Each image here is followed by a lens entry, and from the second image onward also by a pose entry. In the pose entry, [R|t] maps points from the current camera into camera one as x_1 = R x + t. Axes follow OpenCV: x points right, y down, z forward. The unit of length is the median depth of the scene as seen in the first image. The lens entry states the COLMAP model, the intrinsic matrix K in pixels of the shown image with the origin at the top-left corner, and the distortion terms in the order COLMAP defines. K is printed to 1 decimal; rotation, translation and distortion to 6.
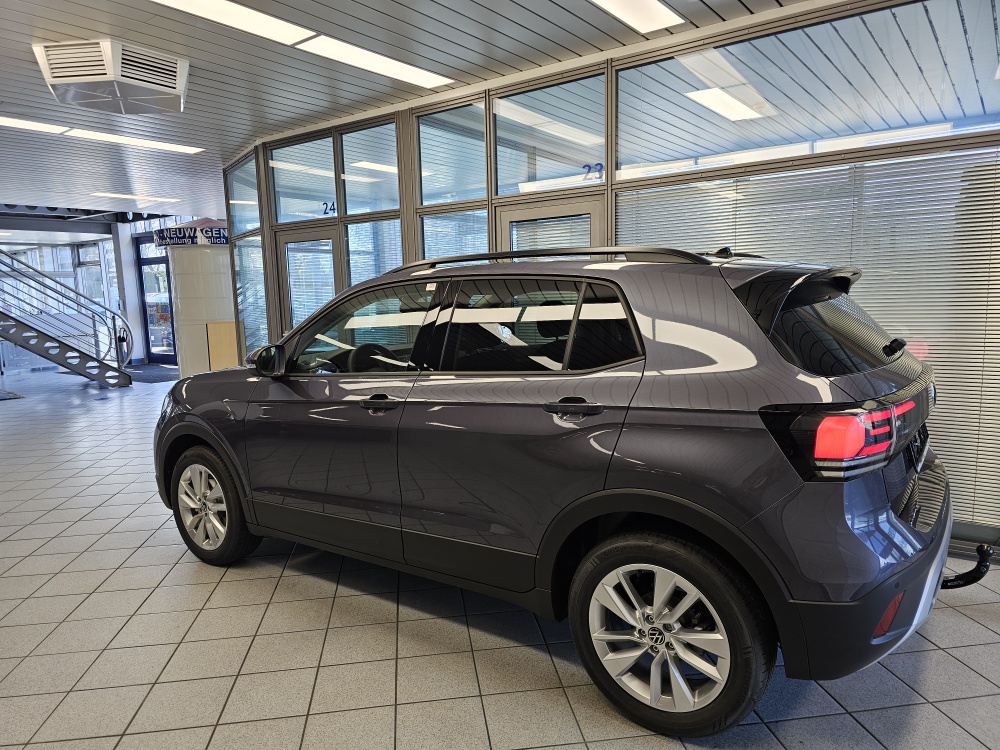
lens RADIAL K [[670.2, 0, 500.0], [0, 670.2, 375.0], [0, 0, 1]] dist [0.078041, -0.085458]
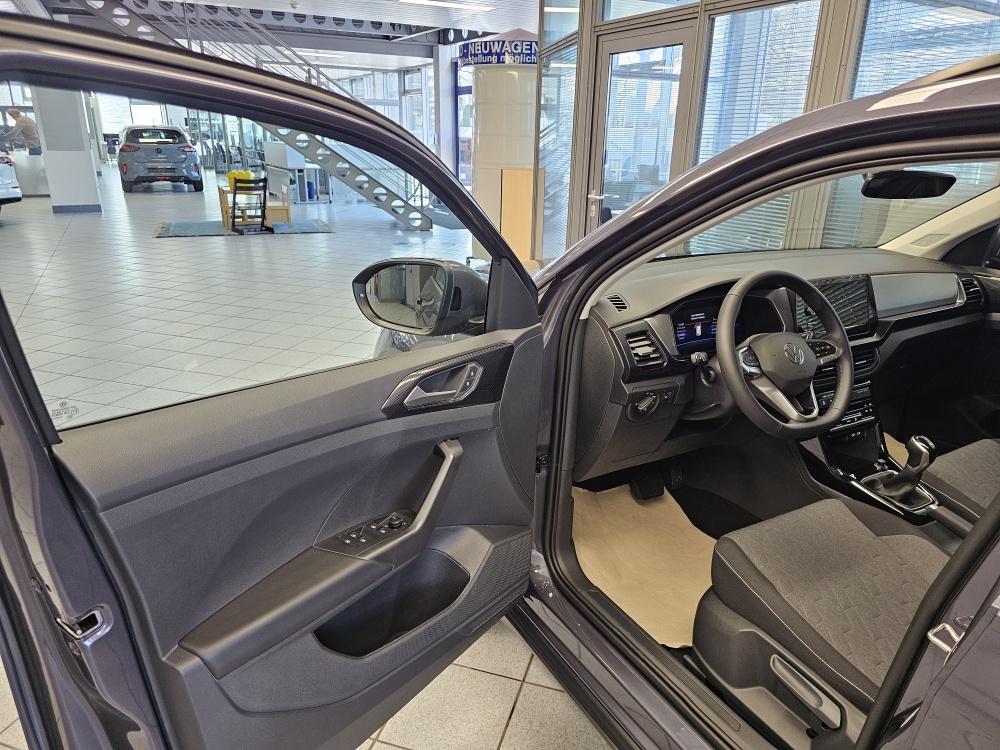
lens RADIAL K [[670.2, 0, 500.0], [0, 670.2, 375.0], [0, 0, 1]] dist [0.078041, -0.085458]
pose [[0.900970, 0.189228, -0.390442, -0.046405], [-0.100196, 0.966302, 0.237111, -0.018615], [0.422153, -0.174509, 0.889569, 0.150071]]
